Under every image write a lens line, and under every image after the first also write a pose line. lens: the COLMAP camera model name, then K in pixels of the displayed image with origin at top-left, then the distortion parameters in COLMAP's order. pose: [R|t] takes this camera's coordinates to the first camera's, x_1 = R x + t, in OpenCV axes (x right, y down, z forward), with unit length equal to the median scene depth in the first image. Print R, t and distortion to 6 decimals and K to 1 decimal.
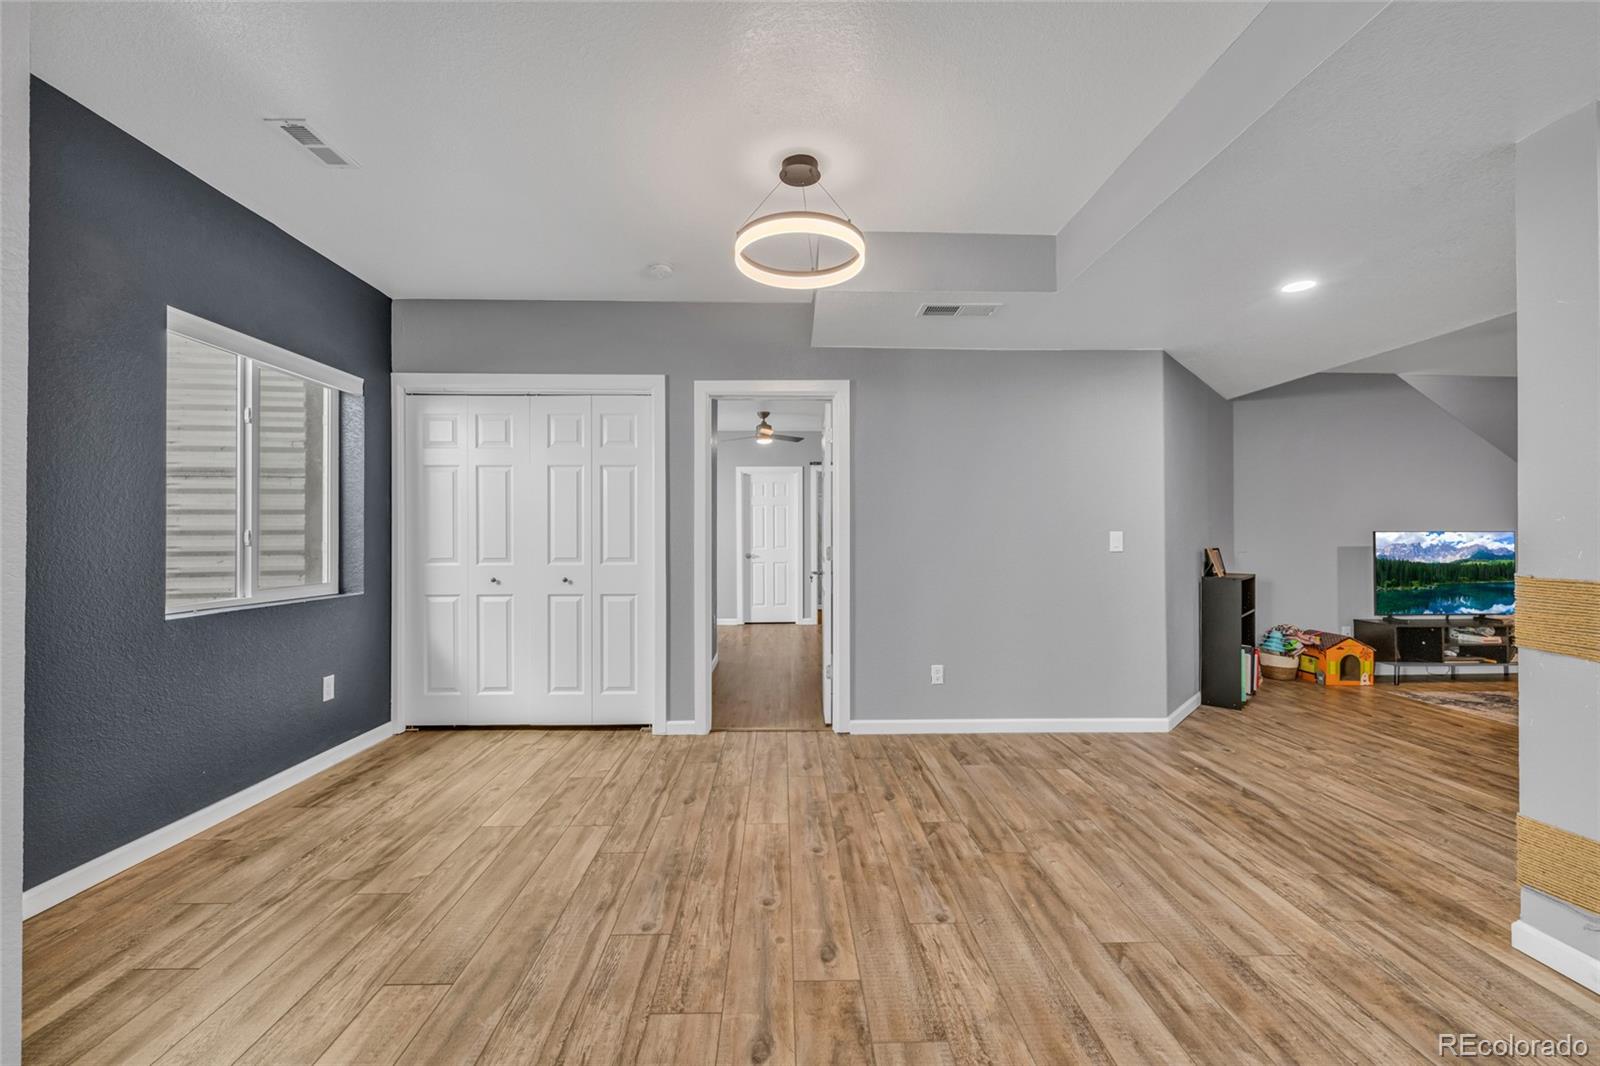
lens RADIAL K [[674.9, 0, 802.2], [0, 674.9, 536.9], [0, 0, 1]] dist [0.001864, 0.001088]
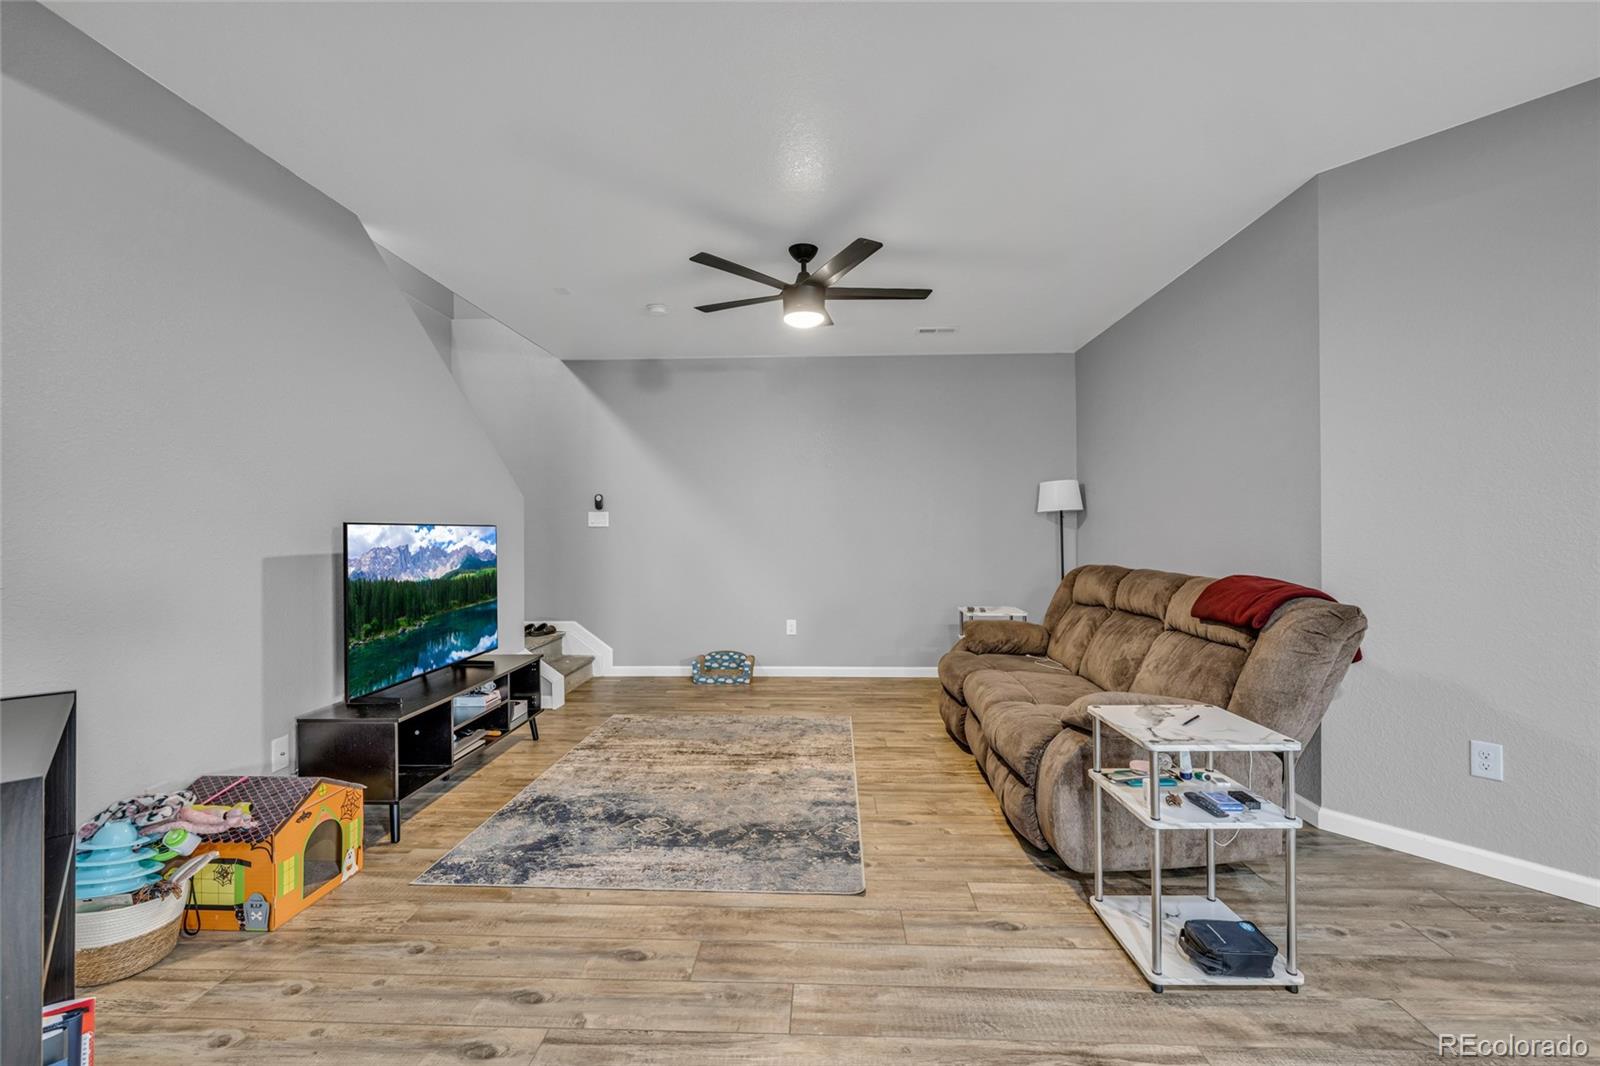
lens RADIAL K [[674.9, 0, 800.9], [0, 674.9, 533.5], [0, 0, 1]] dist [0.001864, 0.001088]
pose [[0.082386, -0.001719, 0.996599, 0.405047], [-0.001568, 0.999997, 0.001854, -0.001909], [-0.996599, -0.001715, 0.082383, 0.645285]]
